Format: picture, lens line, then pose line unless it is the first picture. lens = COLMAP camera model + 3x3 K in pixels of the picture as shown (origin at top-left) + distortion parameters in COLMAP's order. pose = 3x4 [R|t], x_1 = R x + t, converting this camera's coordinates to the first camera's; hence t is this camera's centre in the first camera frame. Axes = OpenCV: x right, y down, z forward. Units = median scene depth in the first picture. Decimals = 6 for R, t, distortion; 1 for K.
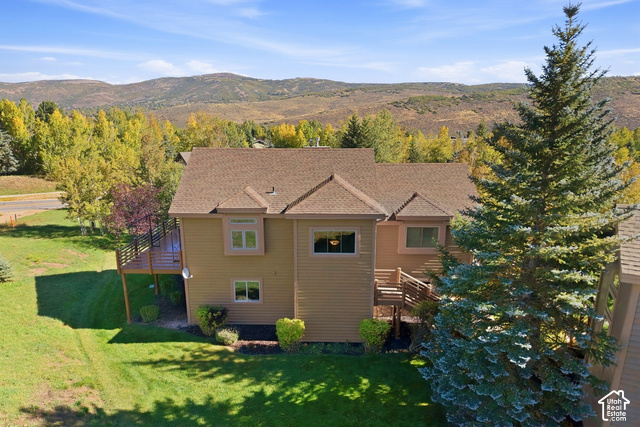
lens RADIAL K [[433.2, 0, 321.8], [0, 433.2, 224.1], [0, 0, 1]] dist [0.049336, -0.058575]
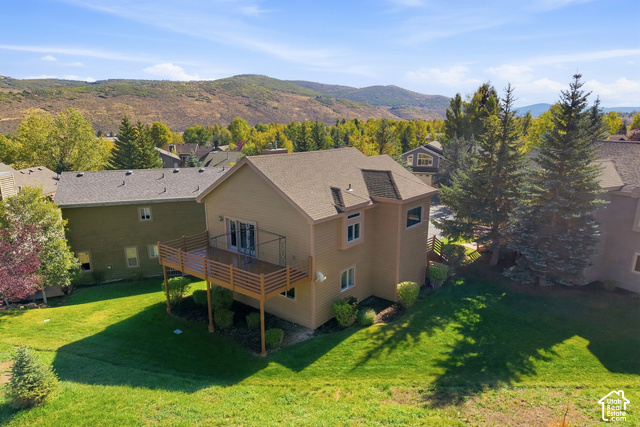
lens RADIAL K [[427.8, 0, 320.0], [0, 427.8, 213.5], [0, 0, 1]] dist [-0.002737, 0.001949]
pose [[0.623233, -0.182428, 0.760461, -1.192866], [0.192386, 0.978293, 0.077015, -0.128659], [-0.758003, 0.098304, 0.644801, 0.382599]]
